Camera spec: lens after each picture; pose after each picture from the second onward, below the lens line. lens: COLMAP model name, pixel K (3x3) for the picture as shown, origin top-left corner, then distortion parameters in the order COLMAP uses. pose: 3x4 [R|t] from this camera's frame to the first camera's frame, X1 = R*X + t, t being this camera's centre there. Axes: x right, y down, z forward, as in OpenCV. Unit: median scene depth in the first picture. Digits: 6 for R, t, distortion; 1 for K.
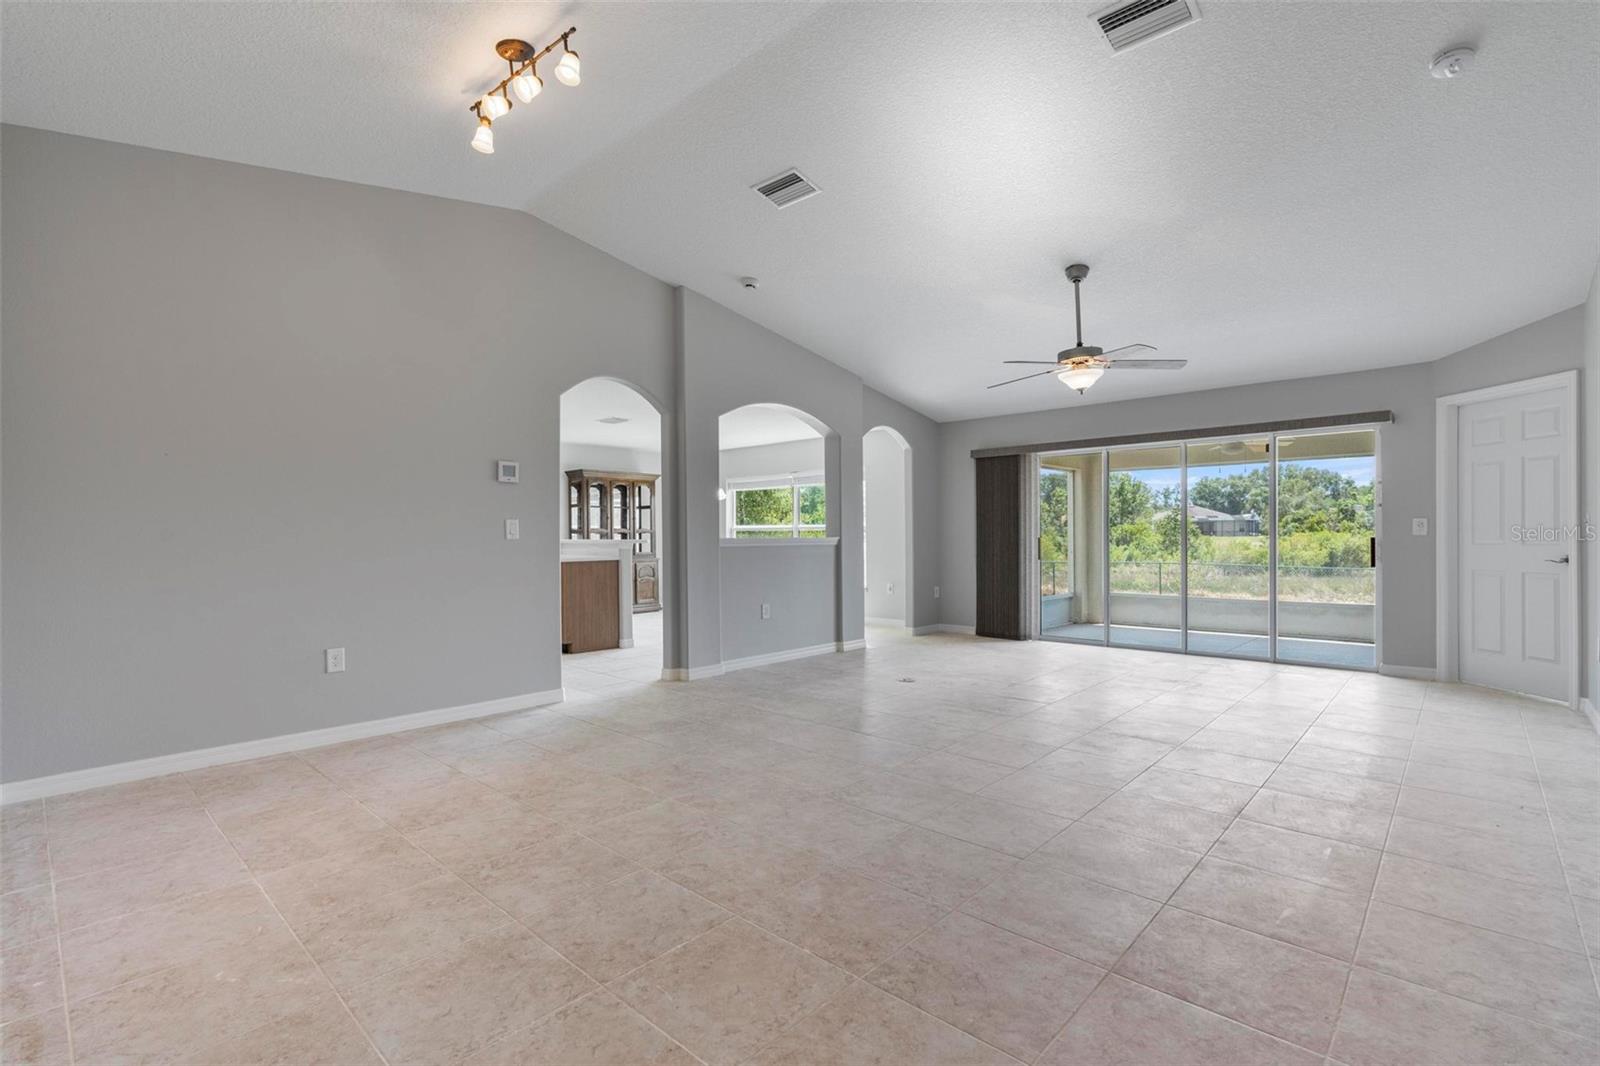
lens RADIAL K [[737.0, 0, 796.0], [0, 737.0, 535.9], [0, 0, 1]] dist [-0.011931, 0.004181]
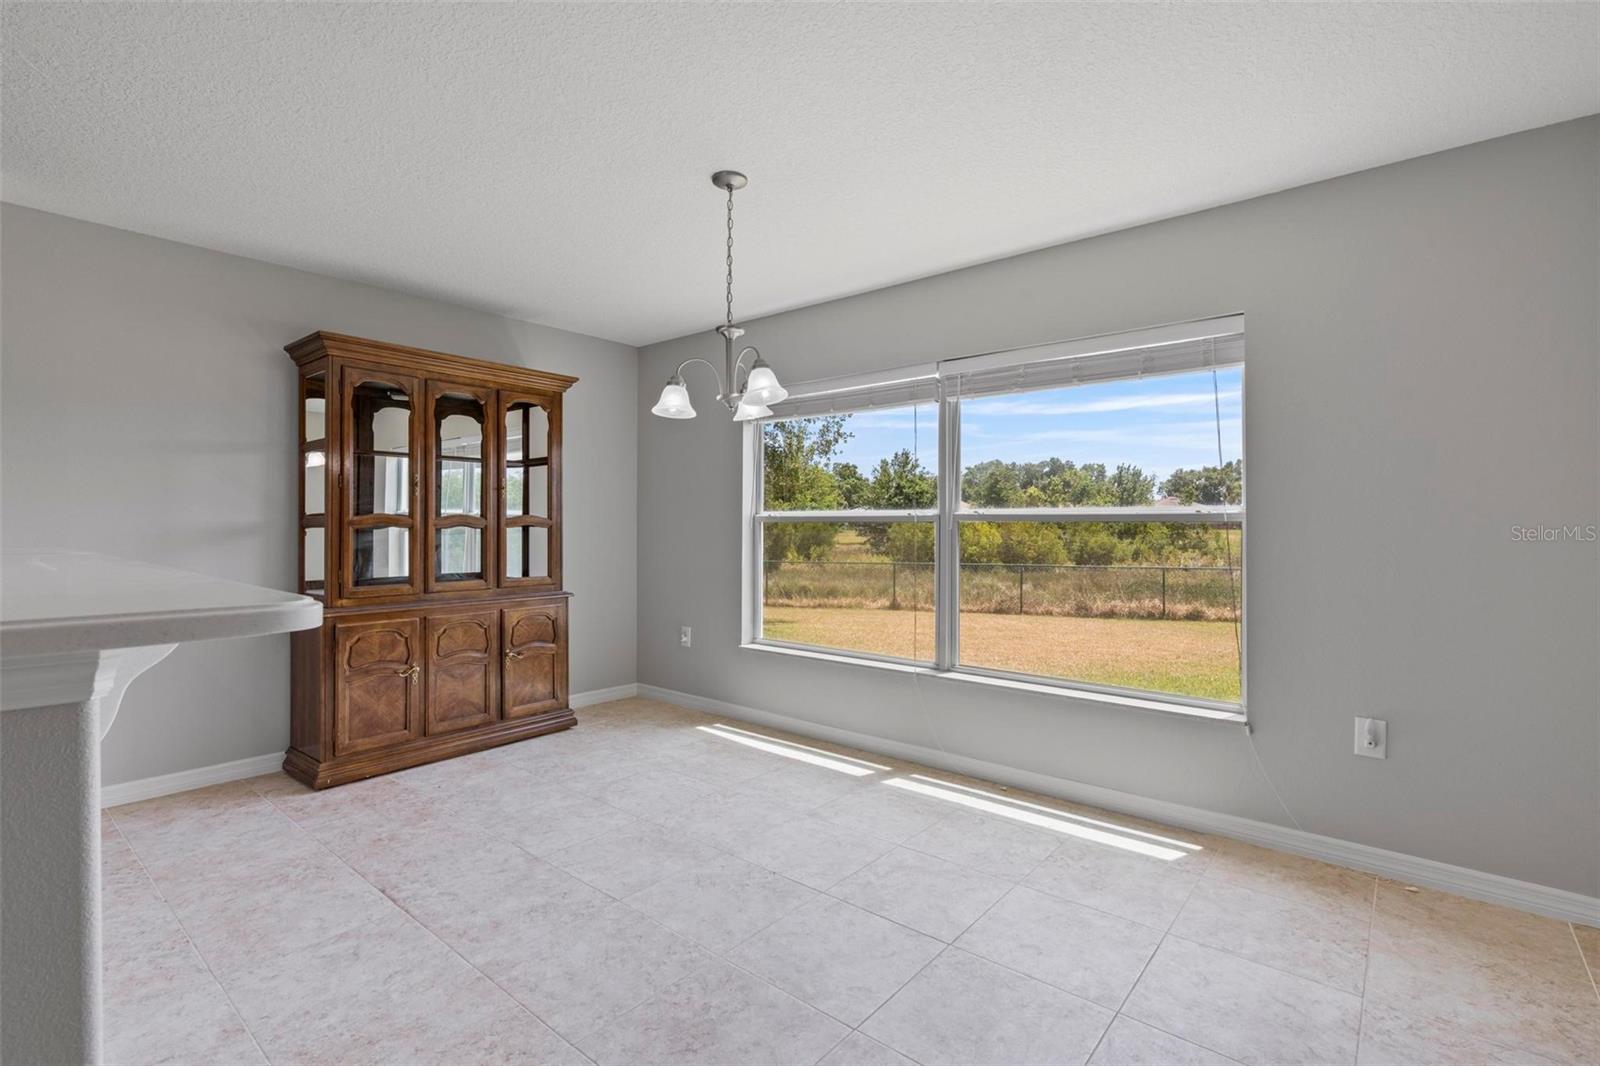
lens RADIAL K [[737.0, 0, 789.1], [0, 737.0, 517.7], [0, 0, 1]] dist [-0.011931, 0.004181]
pose [[0.998941, 0.008796, 0.045161, -0.128134], [-0.008365, 0.999918, -0.009731, -0.008785], [-0.045242, 0.009343, 0.998932, 0.874734]]
